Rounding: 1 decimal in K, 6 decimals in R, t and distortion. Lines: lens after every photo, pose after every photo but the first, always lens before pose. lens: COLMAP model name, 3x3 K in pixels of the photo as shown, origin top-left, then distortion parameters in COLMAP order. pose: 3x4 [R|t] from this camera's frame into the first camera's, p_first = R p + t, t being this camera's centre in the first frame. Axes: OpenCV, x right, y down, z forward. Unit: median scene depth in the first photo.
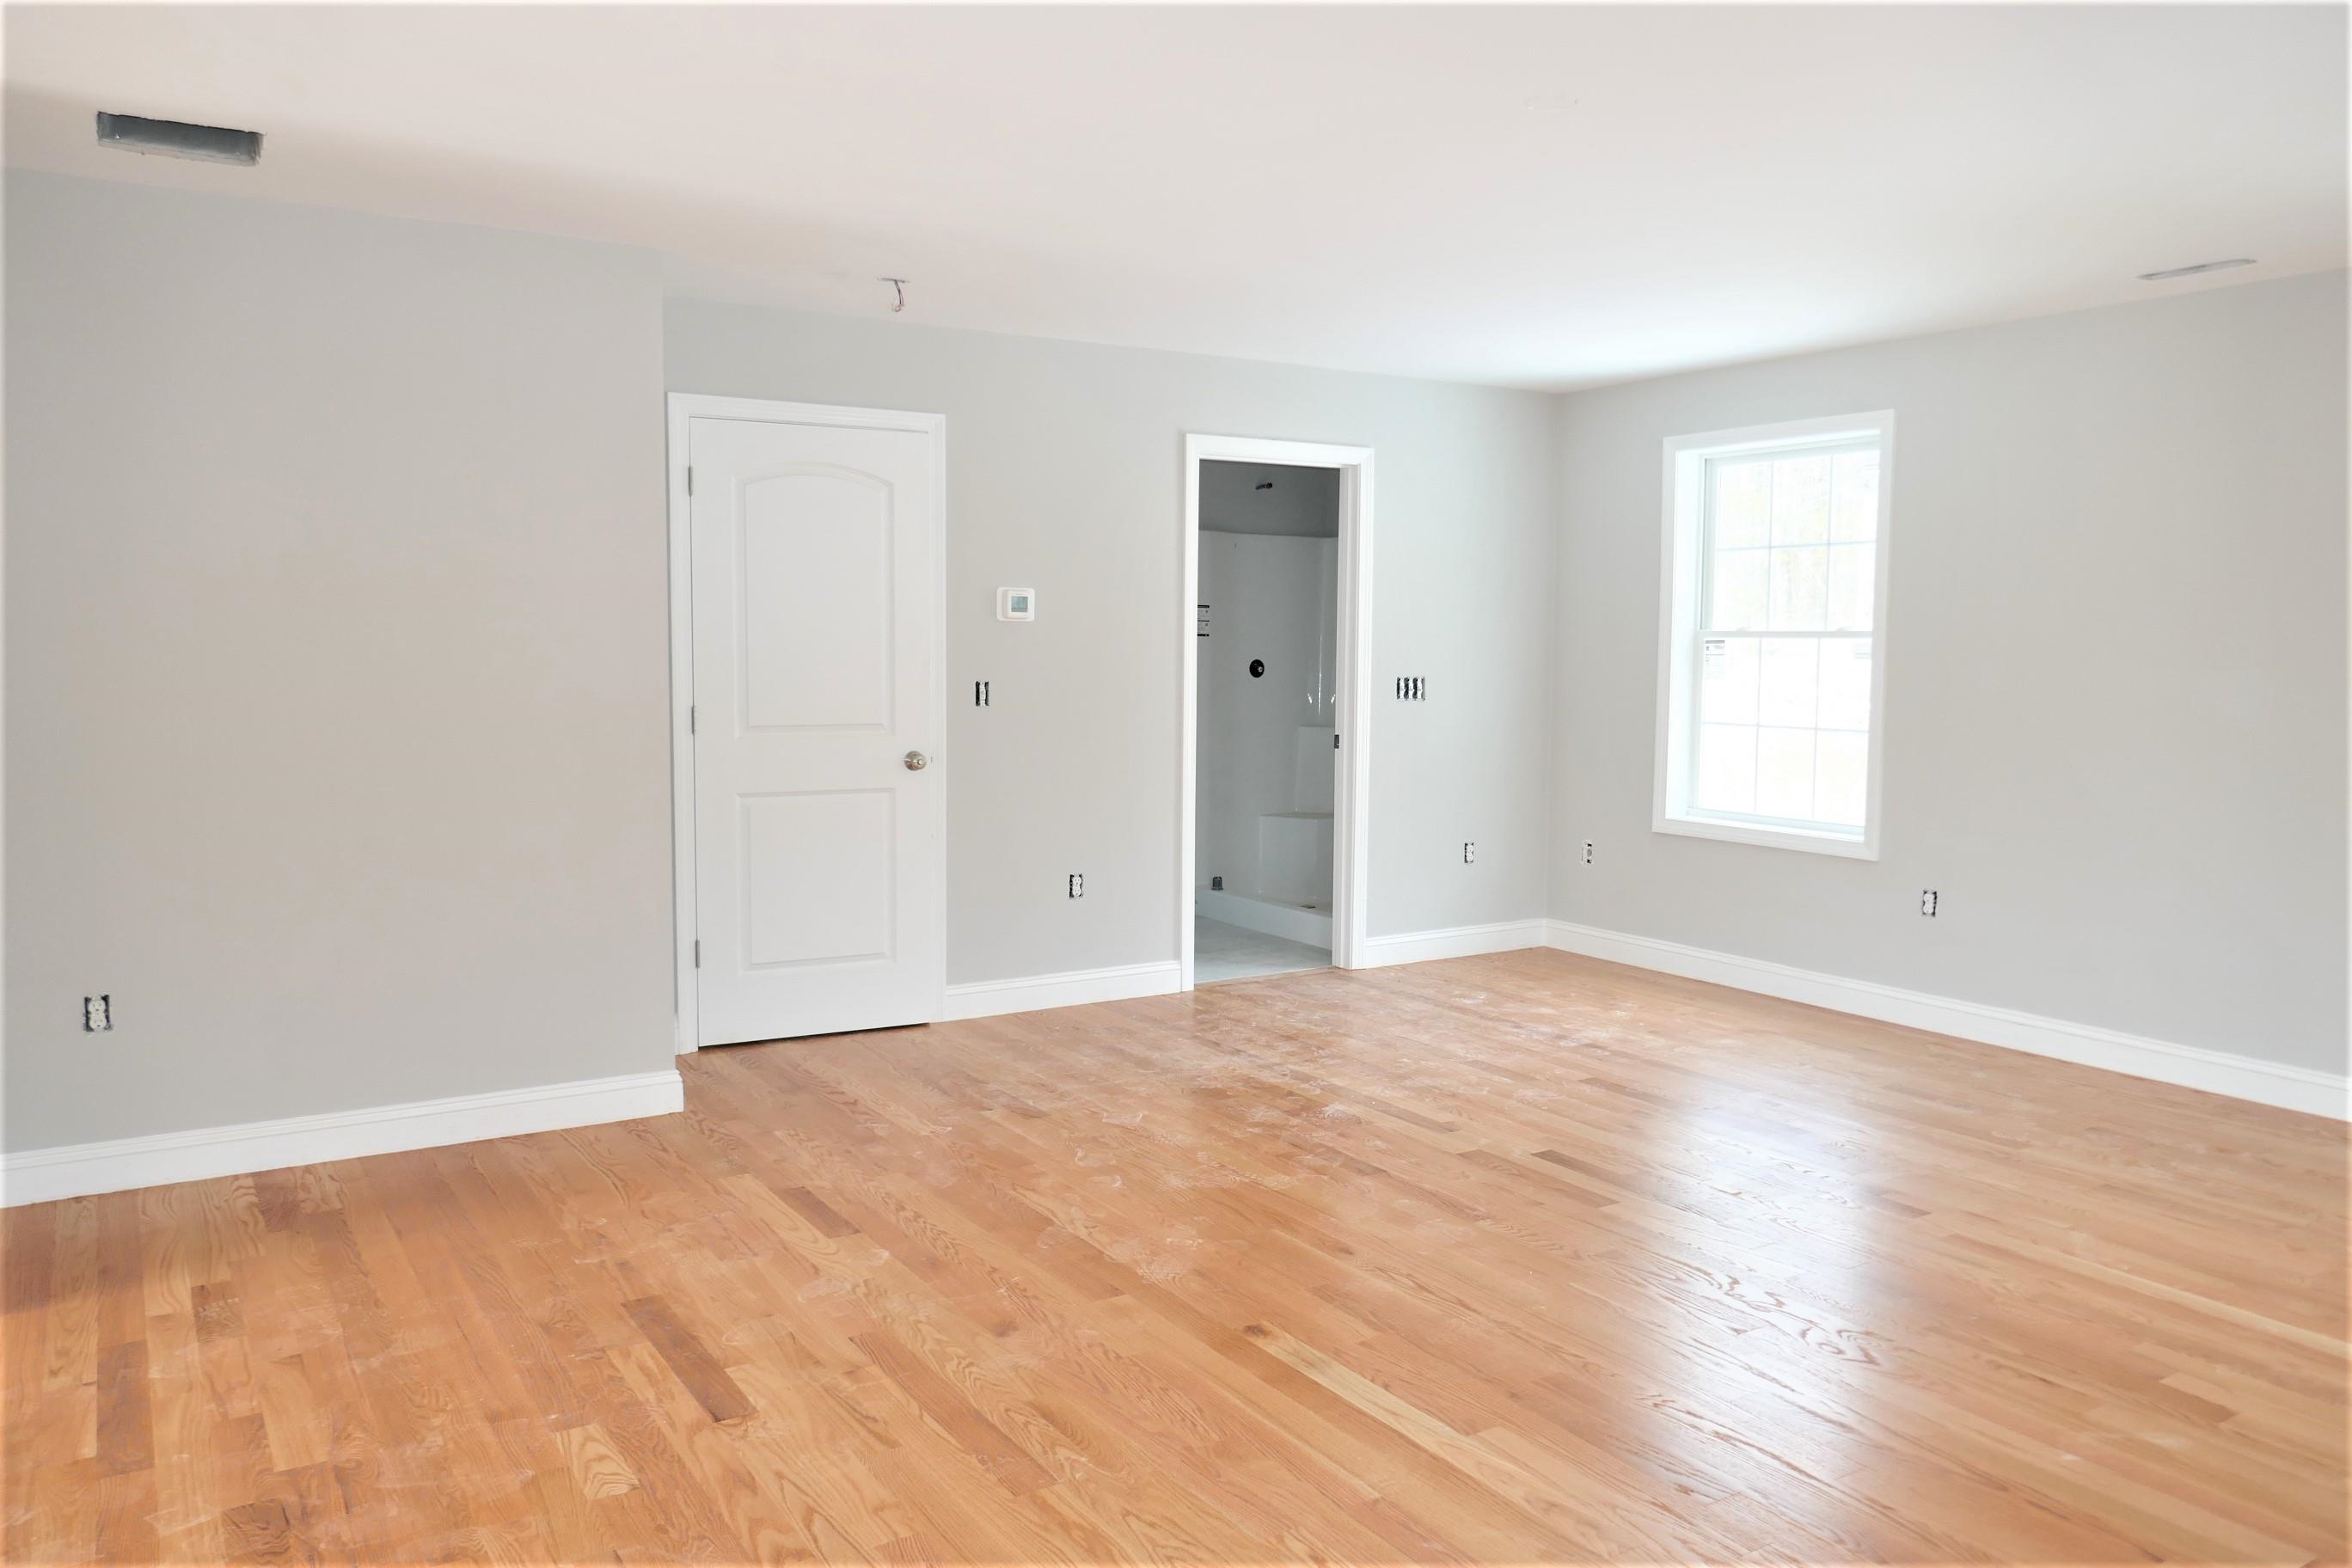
lens RADIAL K [[1685.1, 0, 1163.4], [0, 1685.1, 778.9], [0, 0, 1]] dist [-0.014472, 0.001614]
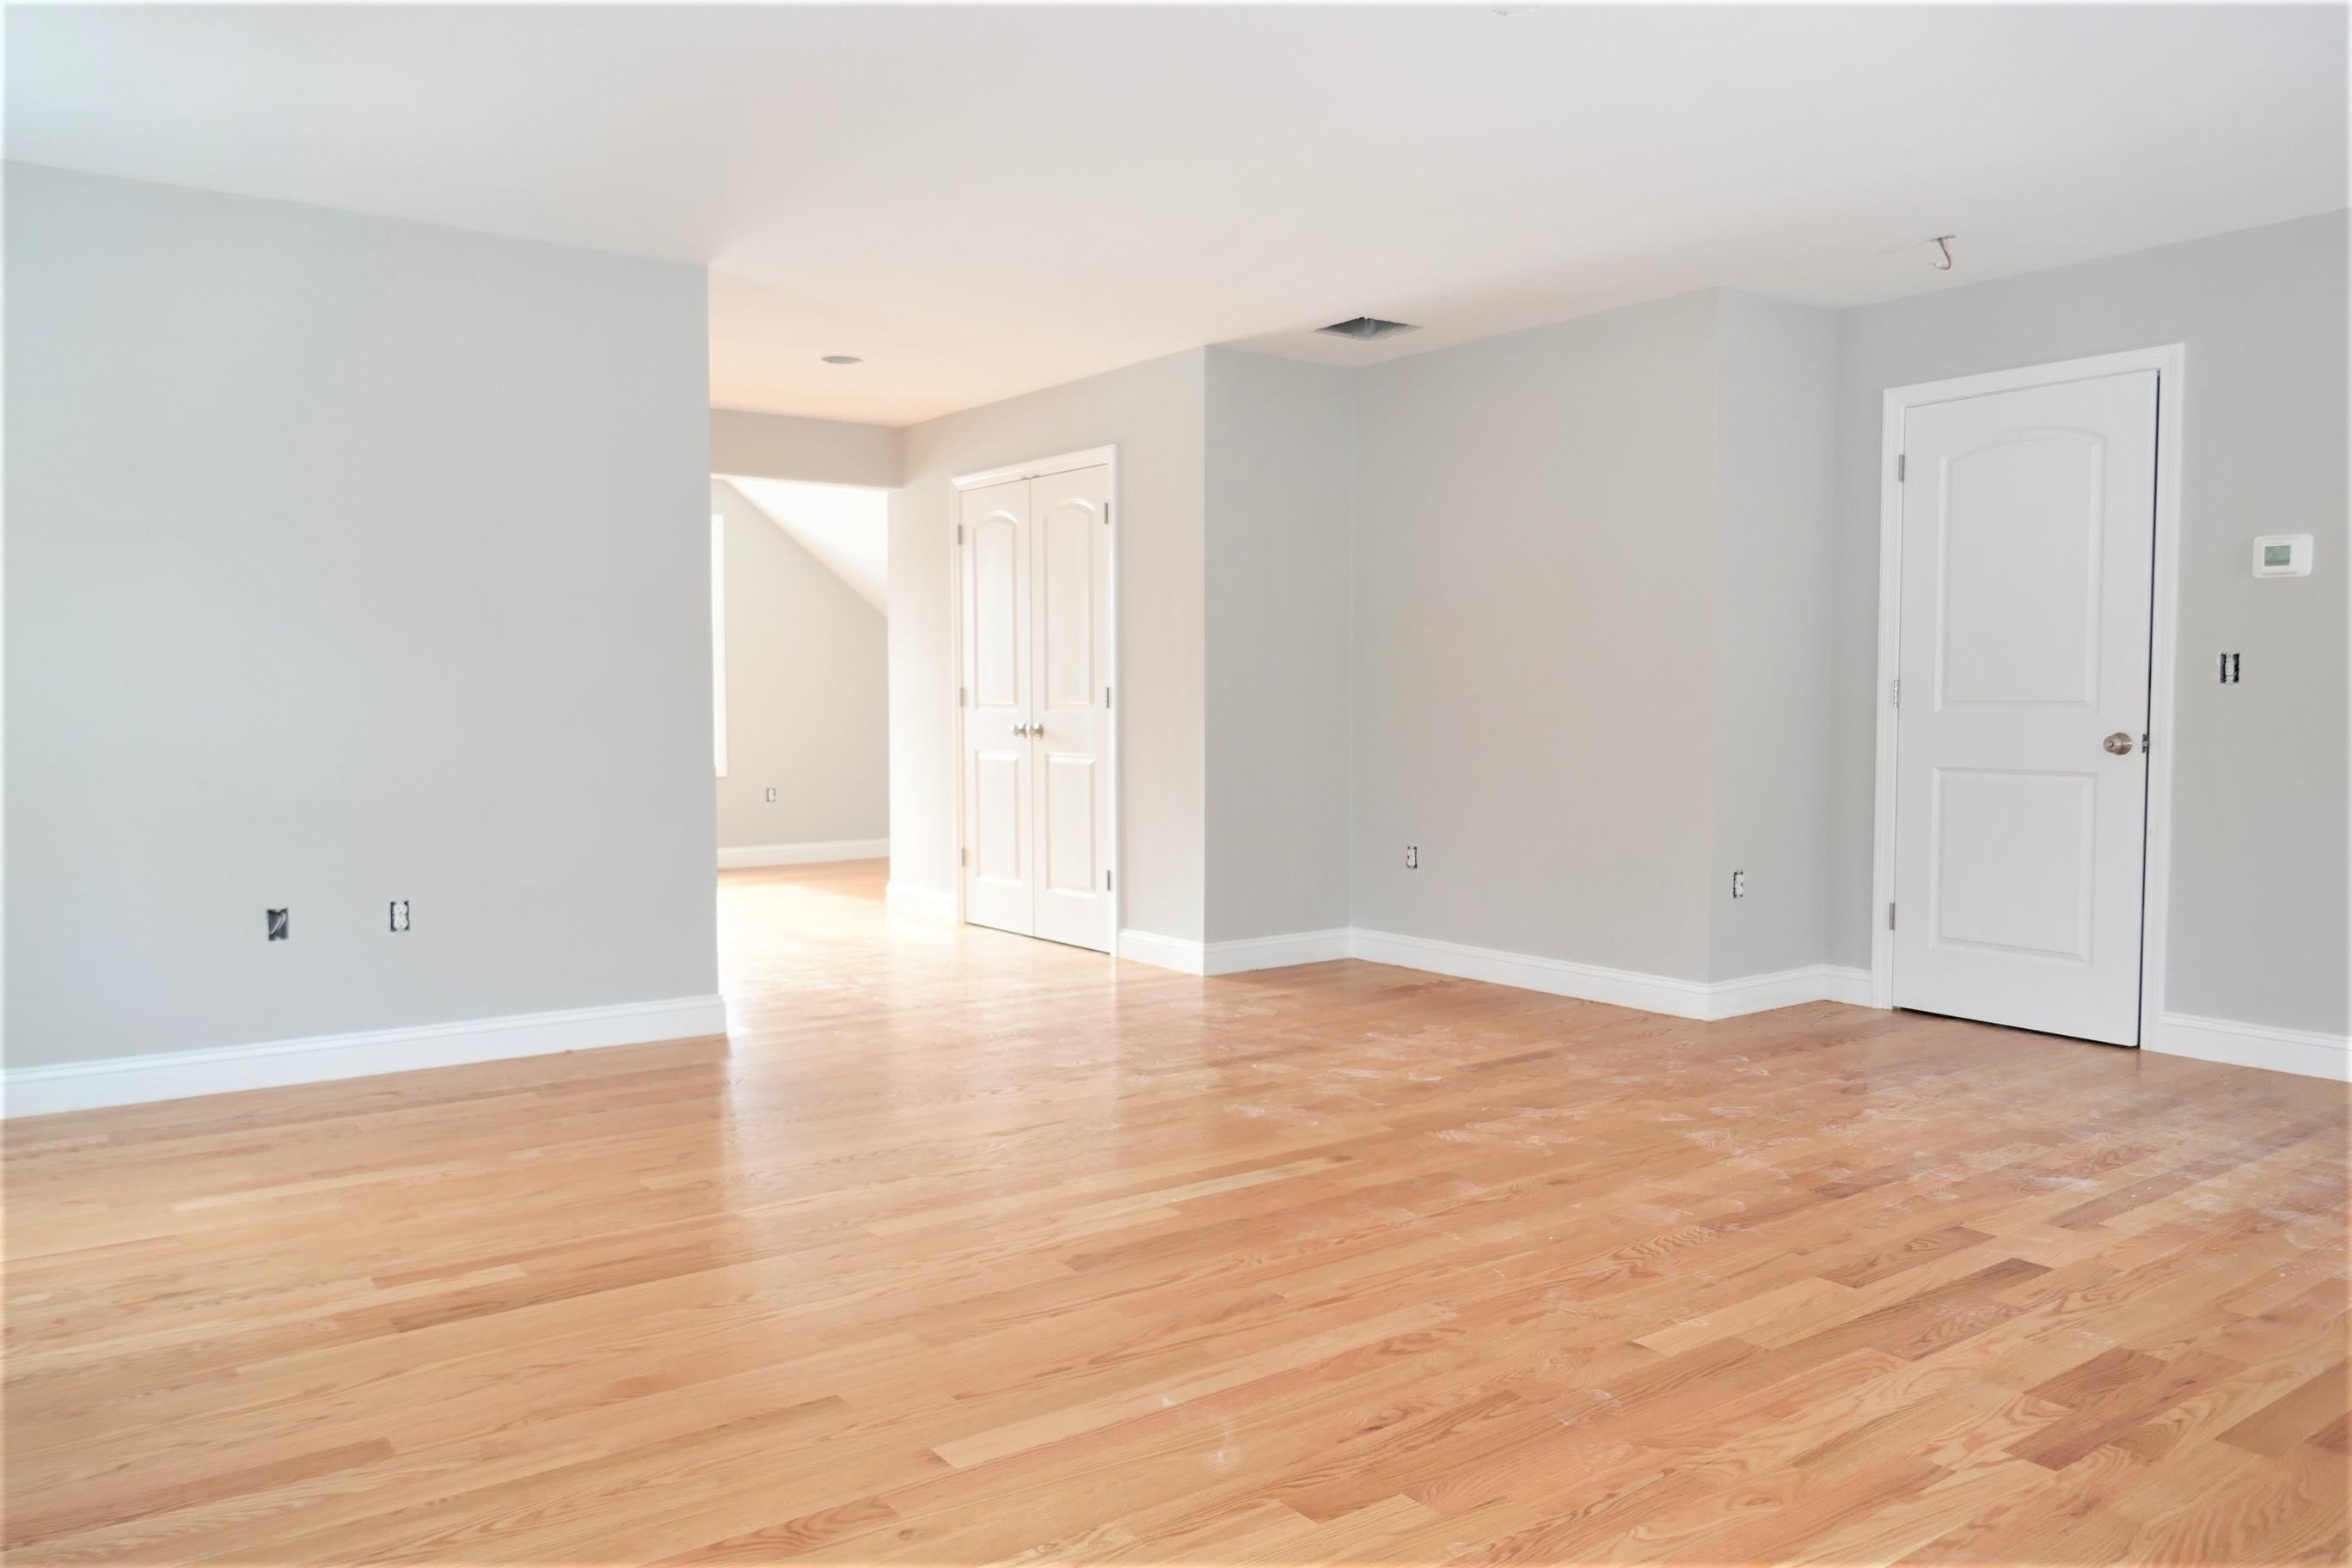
lens RADIAL K [[1685.1, 0, 1163.4], [0, 1685.1, 778.9], [0, 0, 1]] dist [-0.014472, 0.001614]
pose [[0.077921, 0.042826, -0.996039, 0.730481], [-0.080616, 0.996076, 0.036521, 0.016837], [0.993695, 0.077451, 0.081067, 0.455254]]
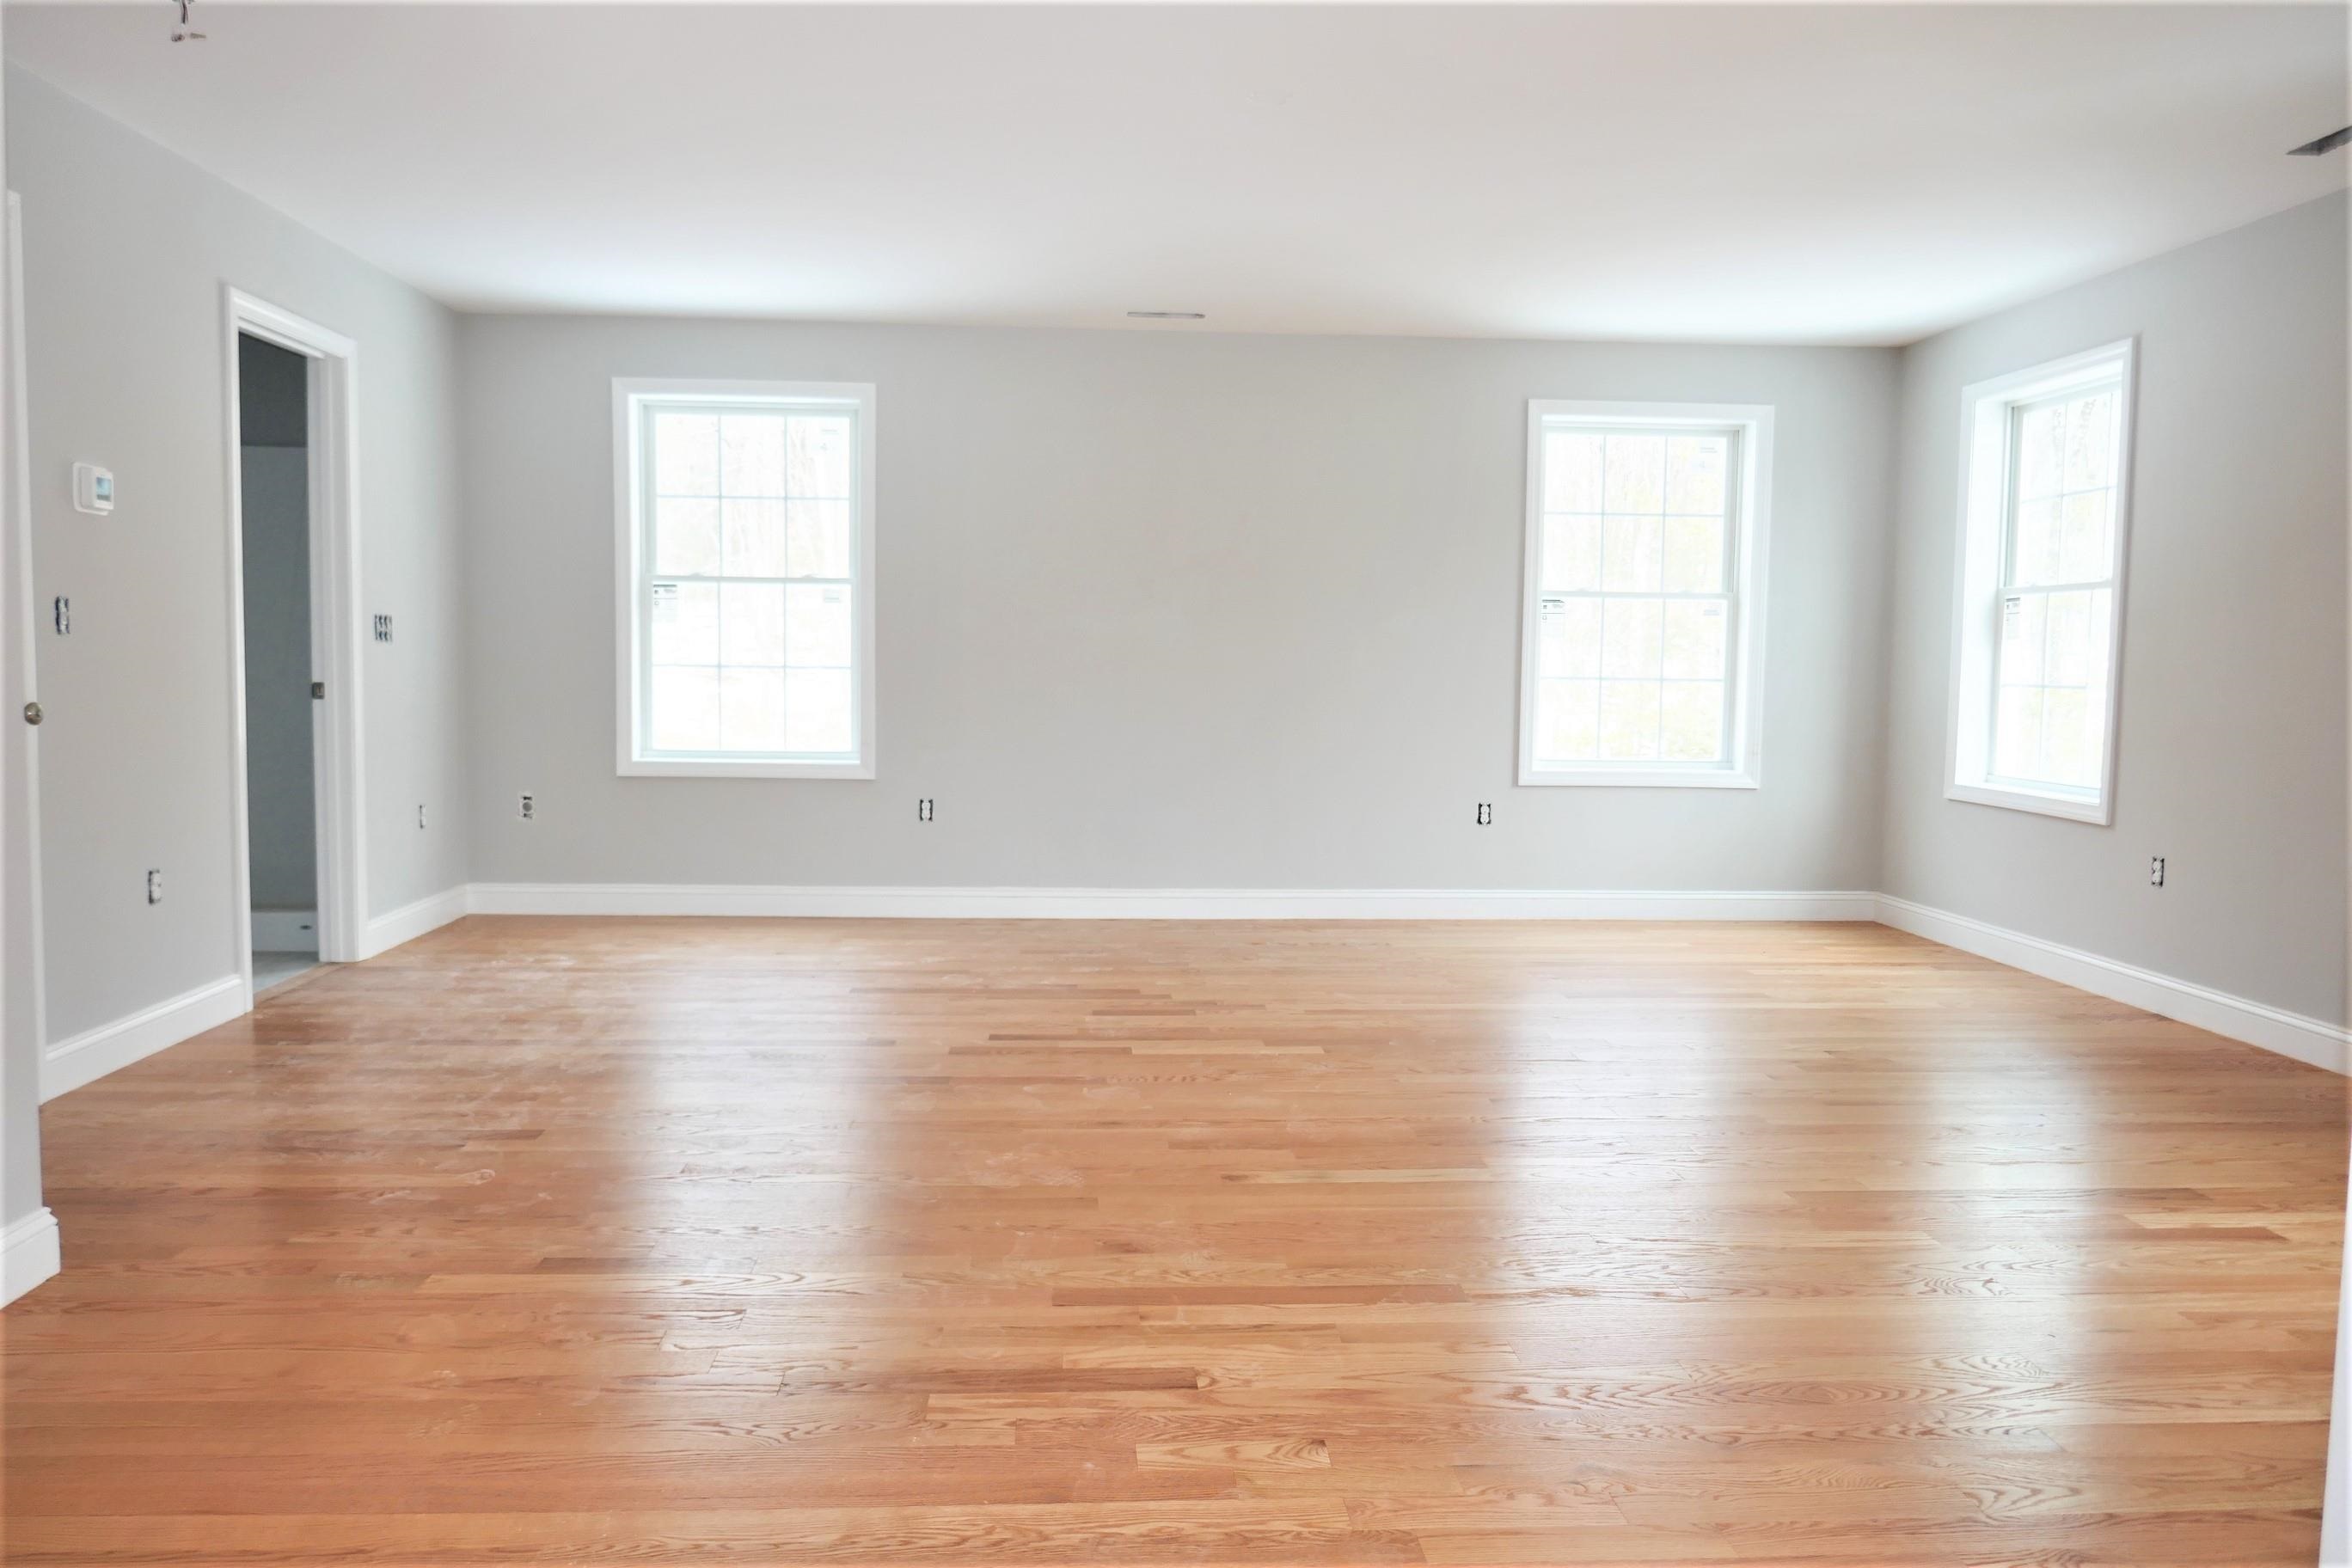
lens RADIAL K [[1685.1, 0, 1163.4], [0, 1685.1, 778.9], [0, 0, 1]] dist [-0.014472, 0.001614]
pose [[0.476491, -0.062842, 0.876931, -0.538603], [0.059080, 0.997476, 0.039378, 0.016697], [-0.877192, 0.033046, 0.479001, 0.309477]]
